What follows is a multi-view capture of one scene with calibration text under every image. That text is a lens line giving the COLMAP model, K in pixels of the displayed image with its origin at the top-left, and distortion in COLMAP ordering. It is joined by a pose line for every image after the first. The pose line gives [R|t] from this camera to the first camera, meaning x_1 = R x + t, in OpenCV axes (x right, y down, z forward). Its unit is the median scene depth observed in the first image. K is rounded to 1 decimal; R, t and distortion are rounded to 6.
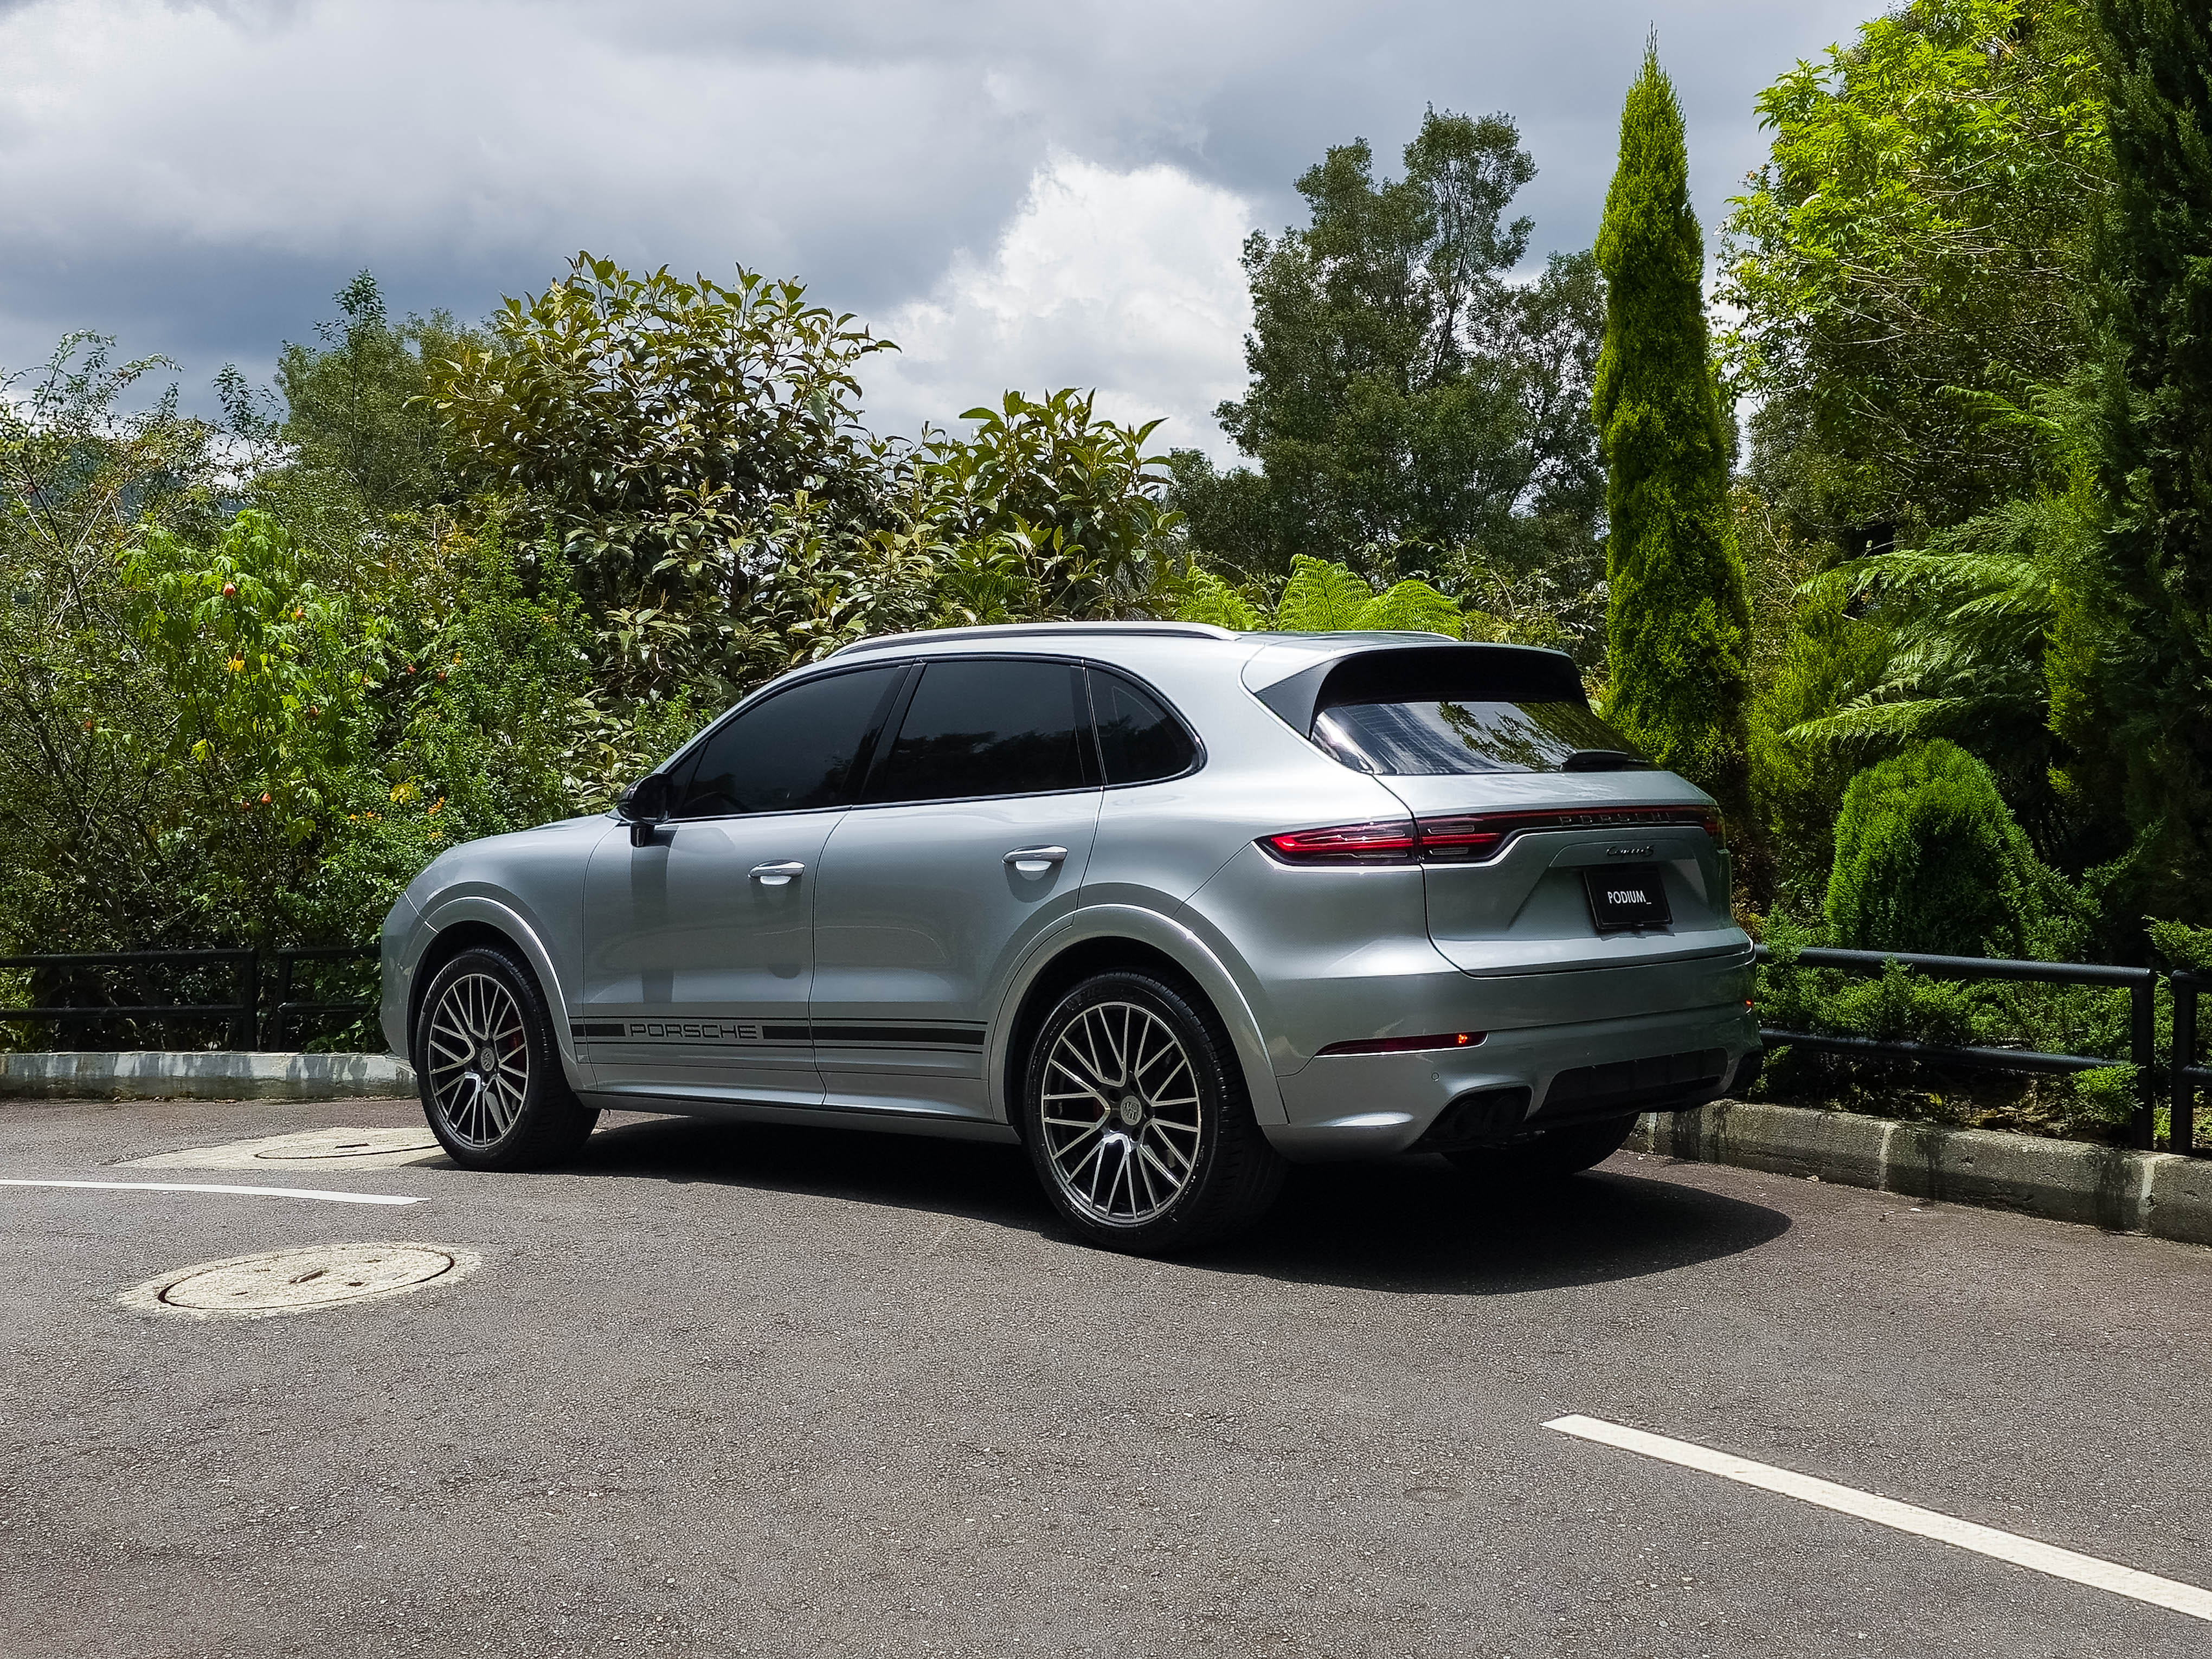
lens RADIAL K [[1929.9, 0, 991.3], [0, 1929.9, 811.4], [0, 0, 1]] dist [0.081316, -0.129761]
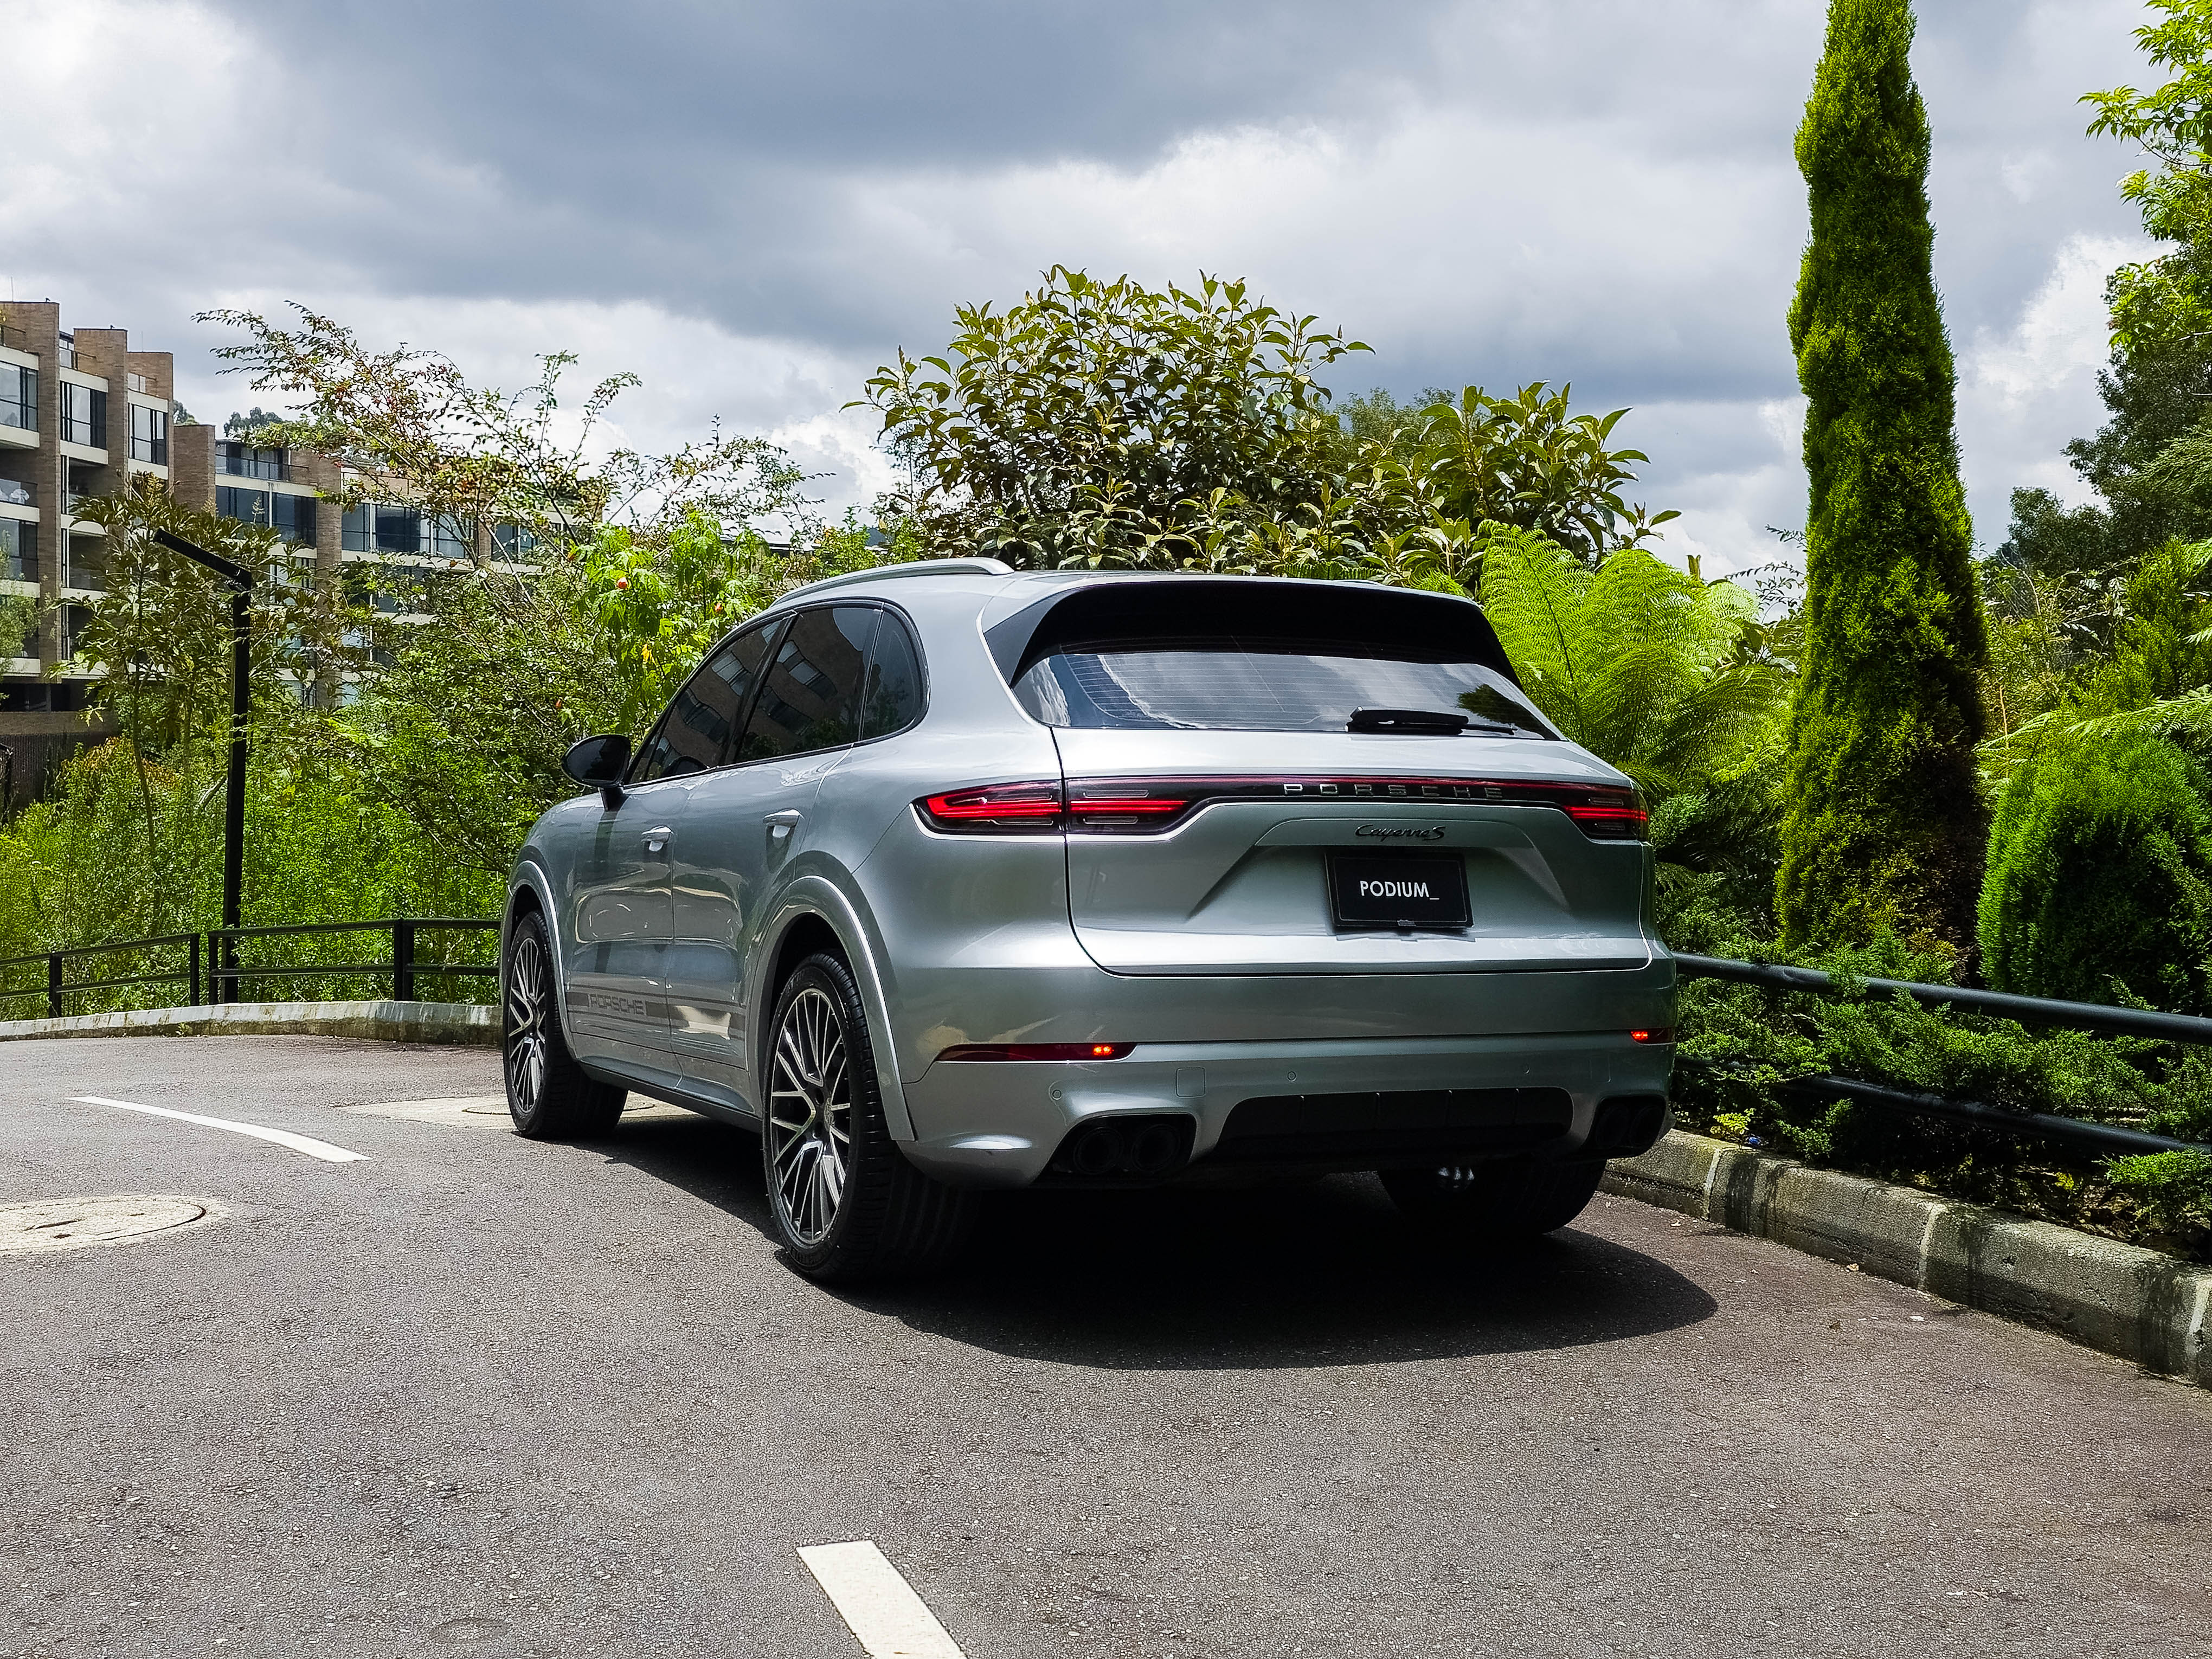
lens RADIAL K [[1868.8, 0, 1106.0], [0, 1868.8, 829.5], [0, 0, 1]] dist [0.074164, -0.112969]
pose [[0.964730, 0.031290, -0.261376, 0.307045], [-0.030831, 0.999507, 0.005854, 0.013940], [0.261430, 0.002411, 0.965219, 0.168091]]
